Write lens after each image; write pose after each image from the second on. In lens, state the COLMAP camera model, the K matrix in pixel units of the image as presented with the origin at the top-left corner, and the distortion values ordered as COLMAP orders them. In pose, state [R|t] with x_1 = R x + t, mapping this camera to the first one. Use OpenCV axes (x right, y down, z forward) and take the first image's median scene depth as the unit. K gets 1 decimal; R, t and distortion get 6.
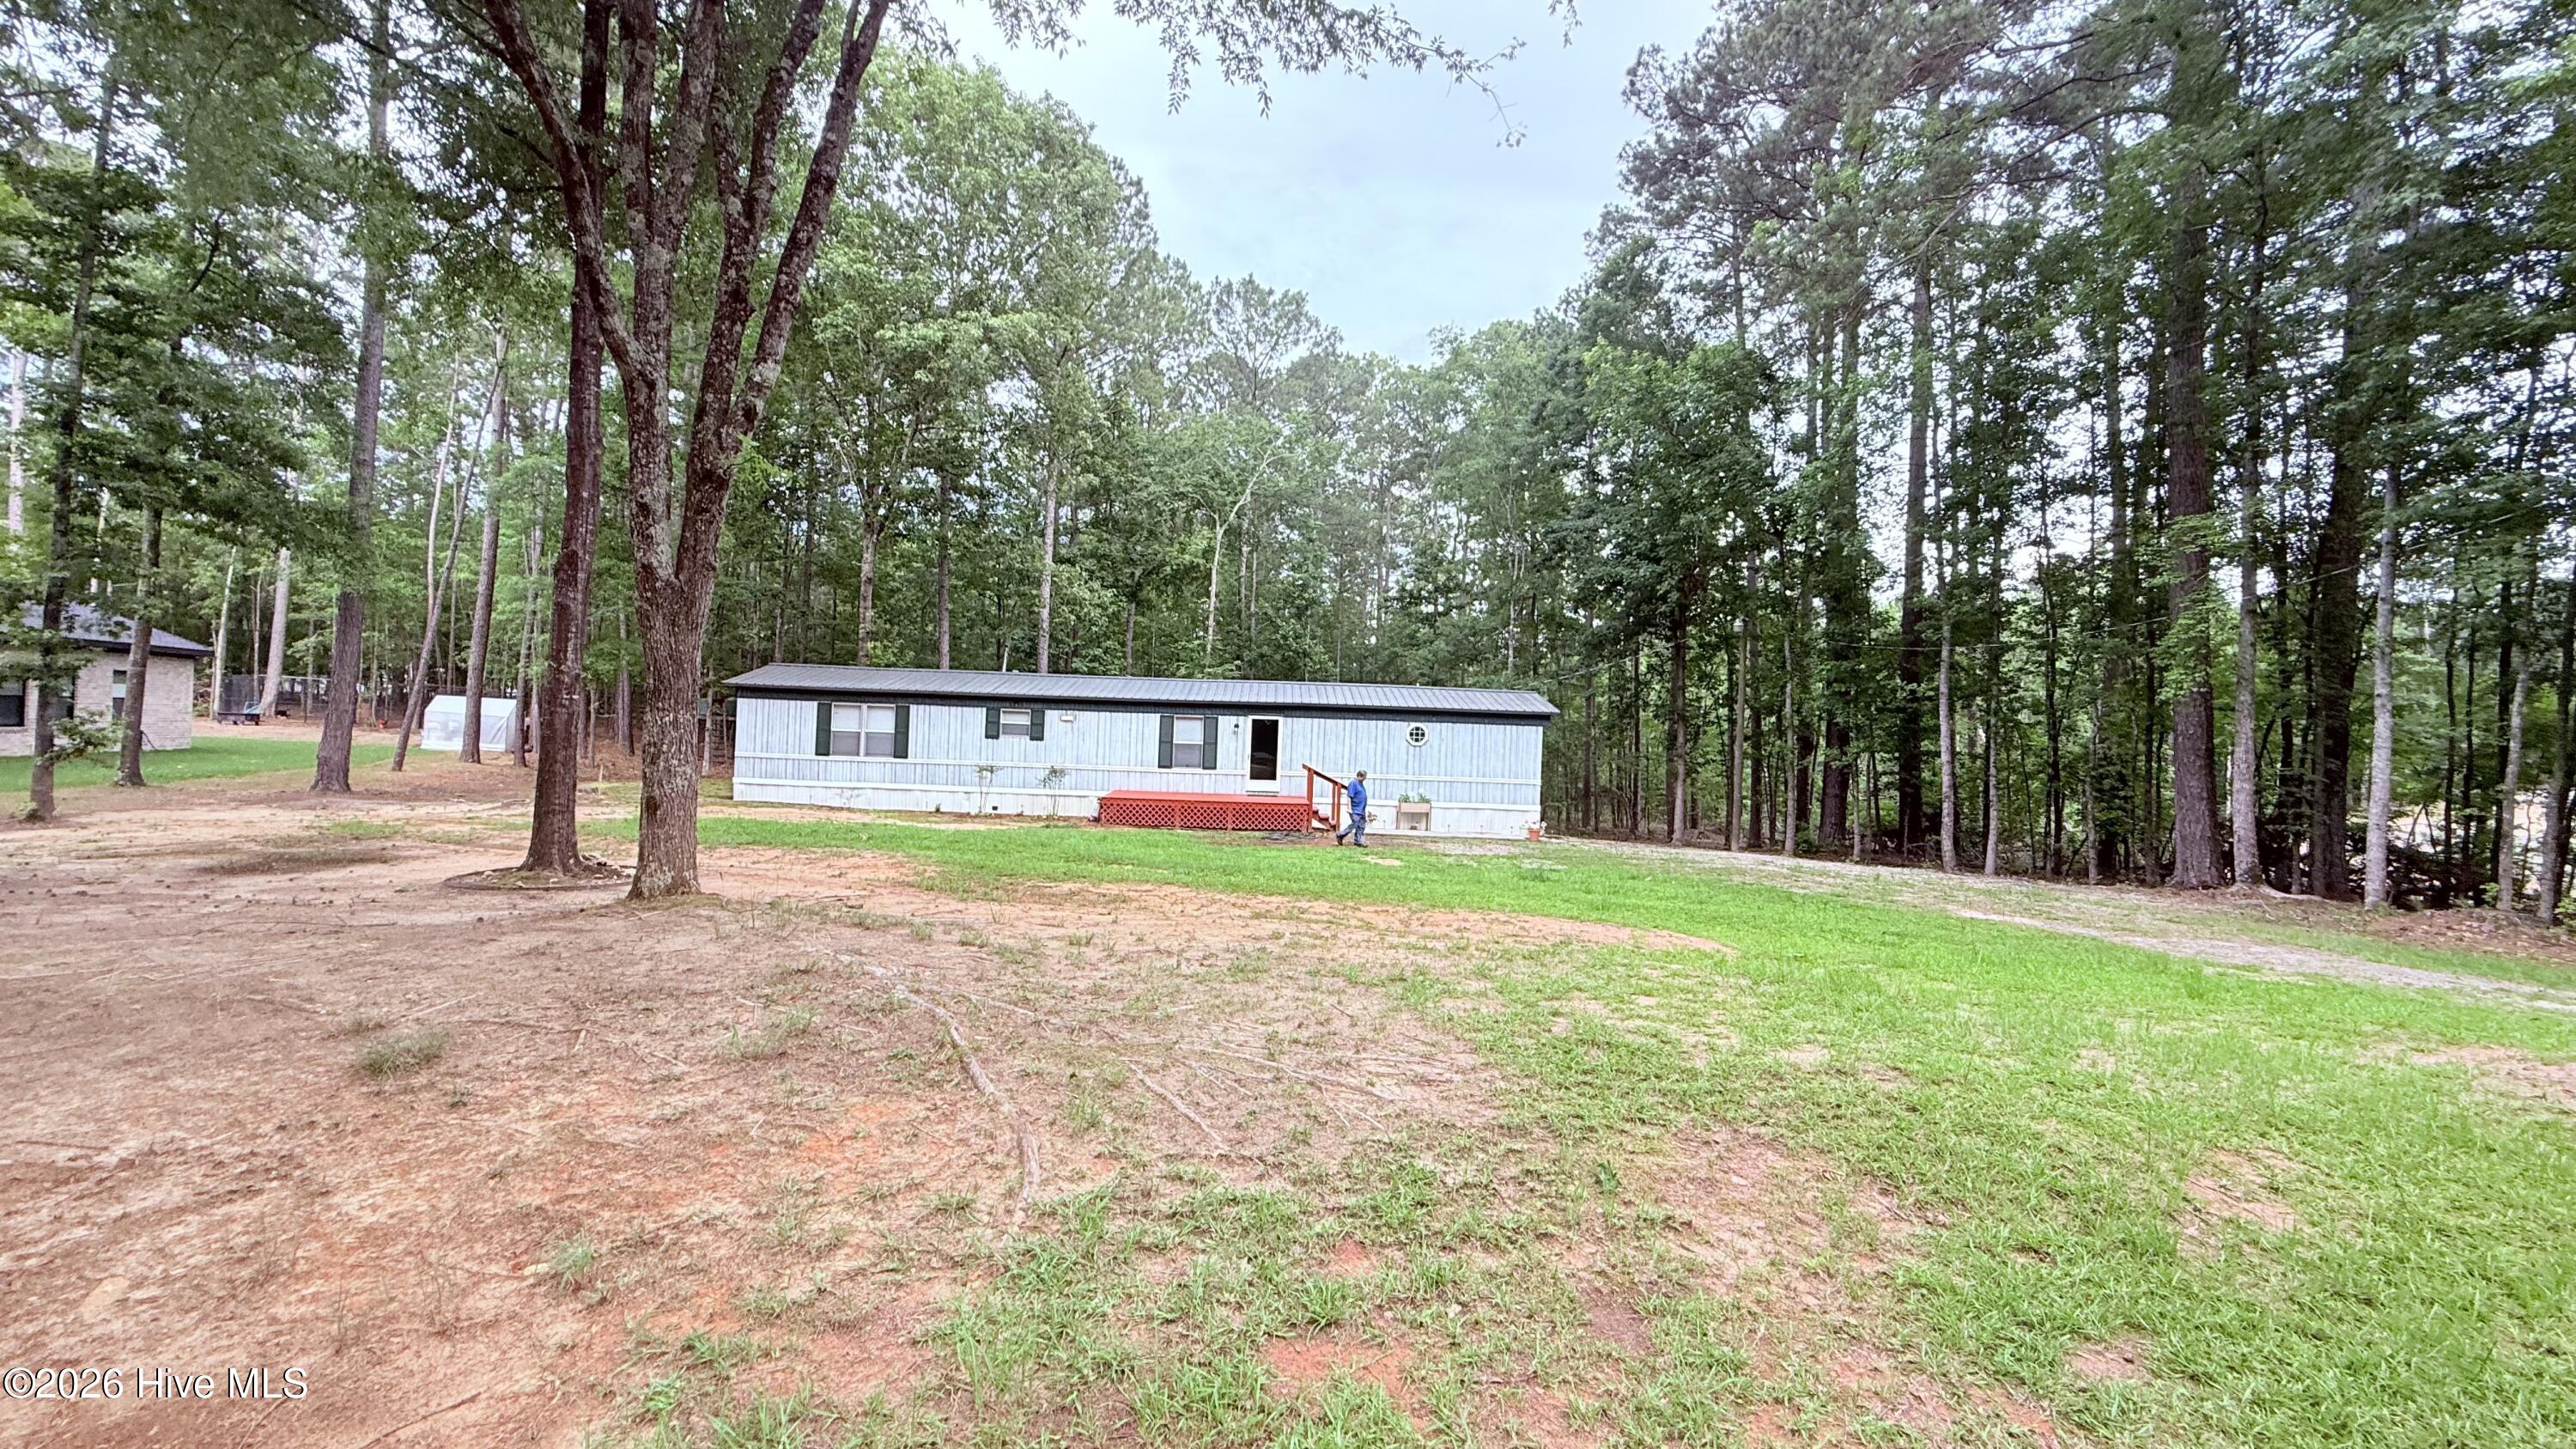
lens RADIAL K [[1029.9, 0, 1288.0], [0, 1029.9, 724.5], [0, 0, 1]] dist [0.000028, -0.000005]
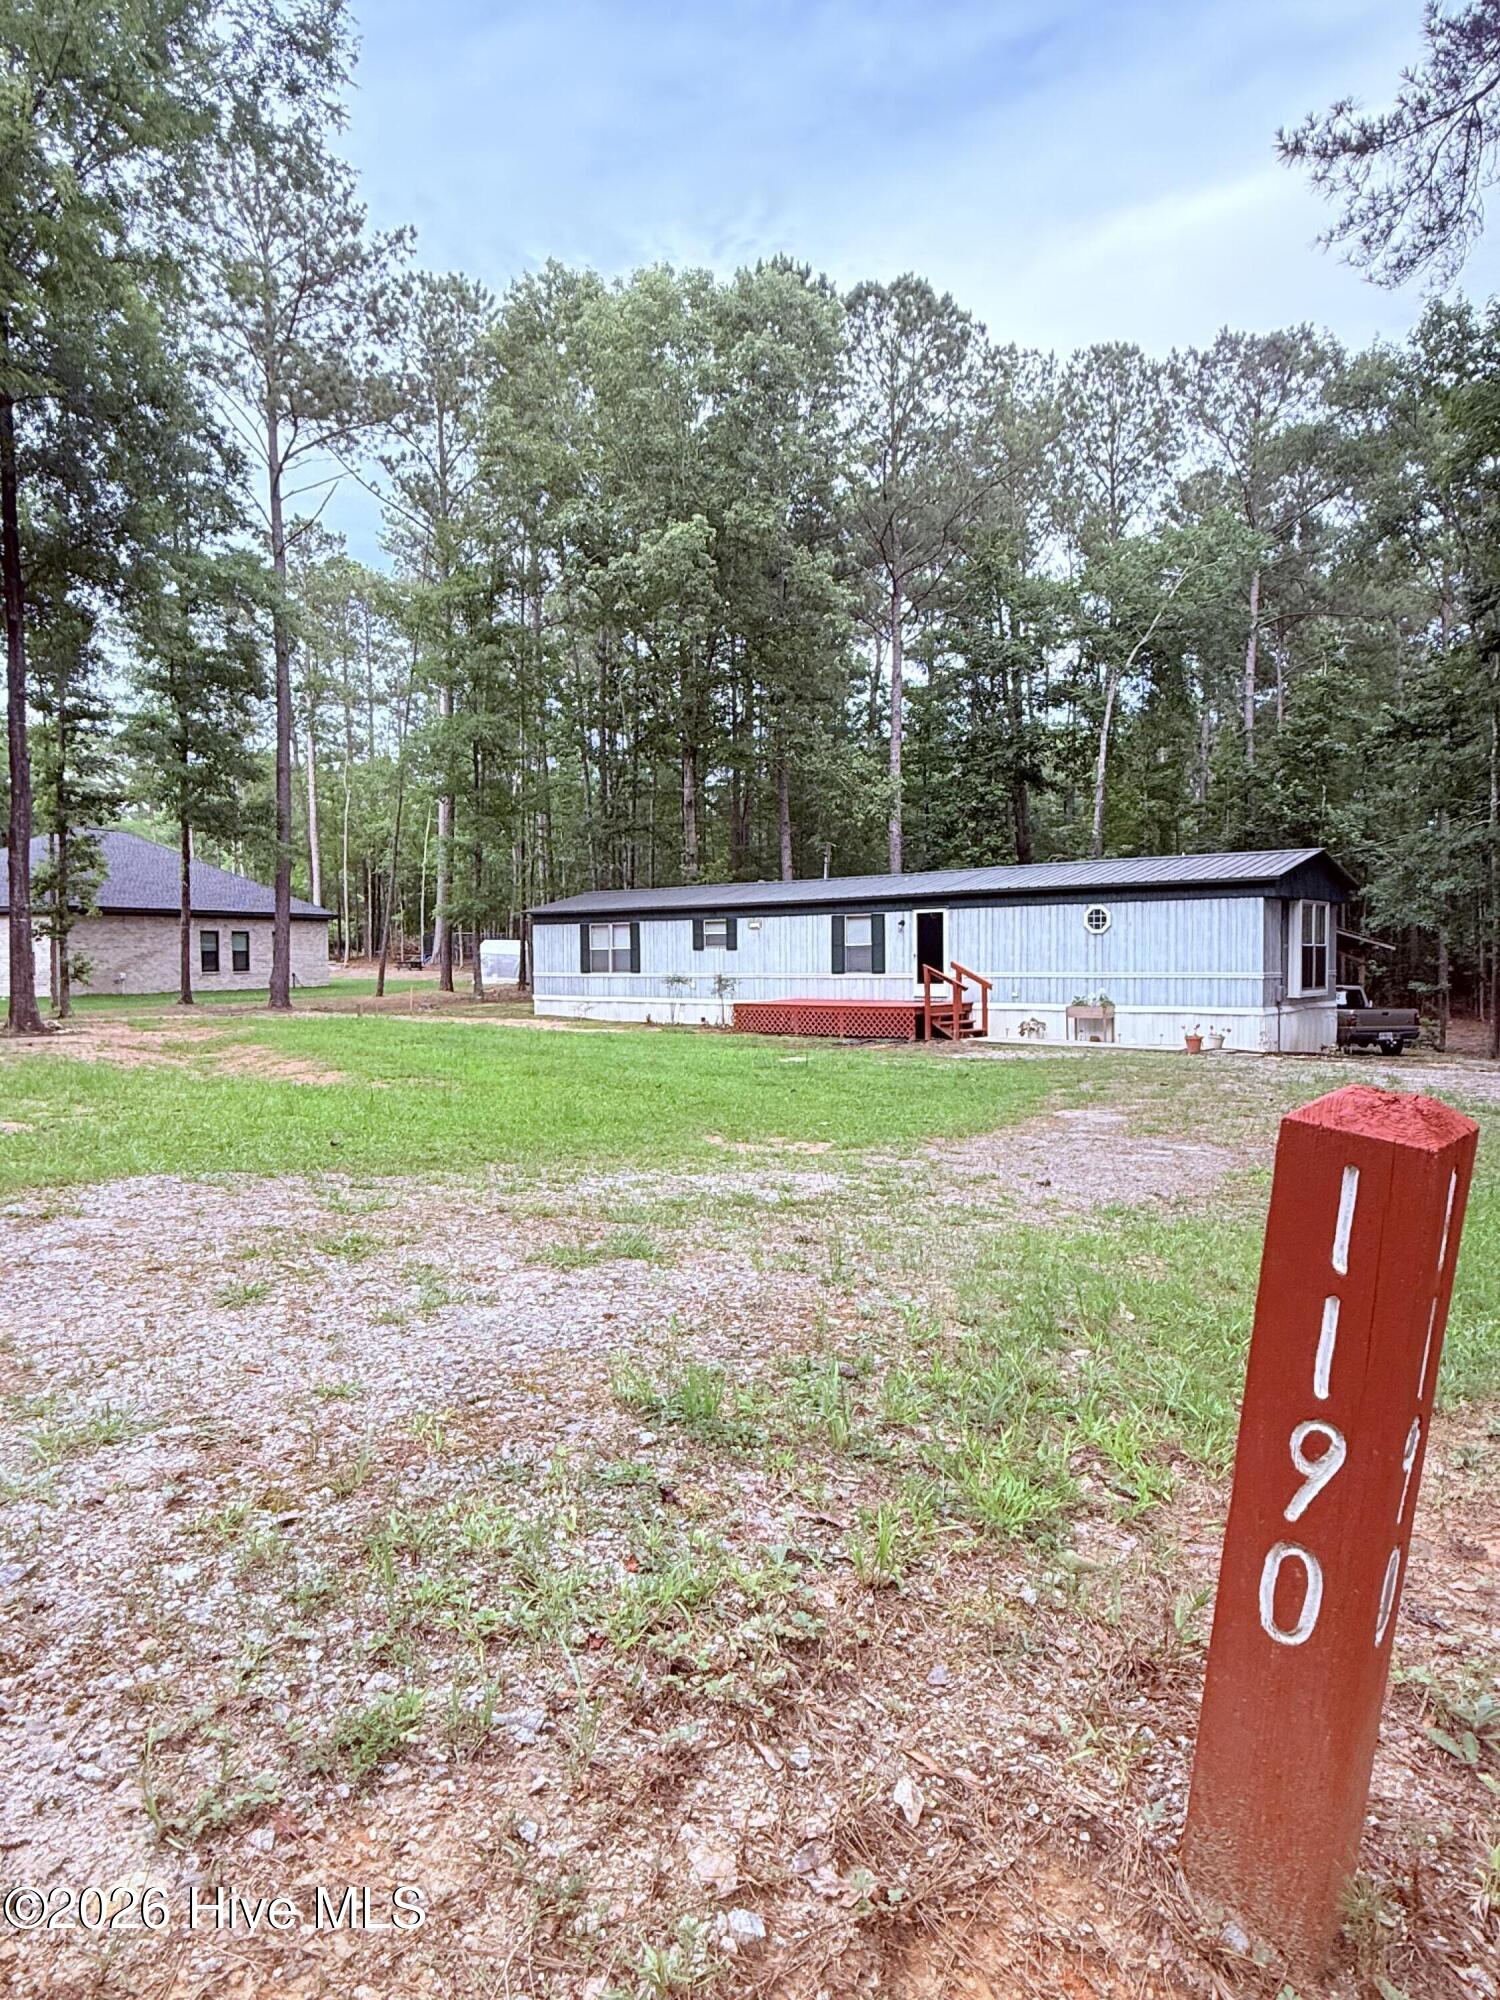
lens RADIAL K [[1256.0, 0, 750.0], [0, 1256.0, 1000.0], [0, 0, 1]] dist [0.004810, 0.002654]
pose [[0.754536, -0.020841, -0.655928, 0.552034], [0.042084, 0.998975, 0.016670, 0.043970], [0.654908, -0.040183, 0.754640, 0.107089]]
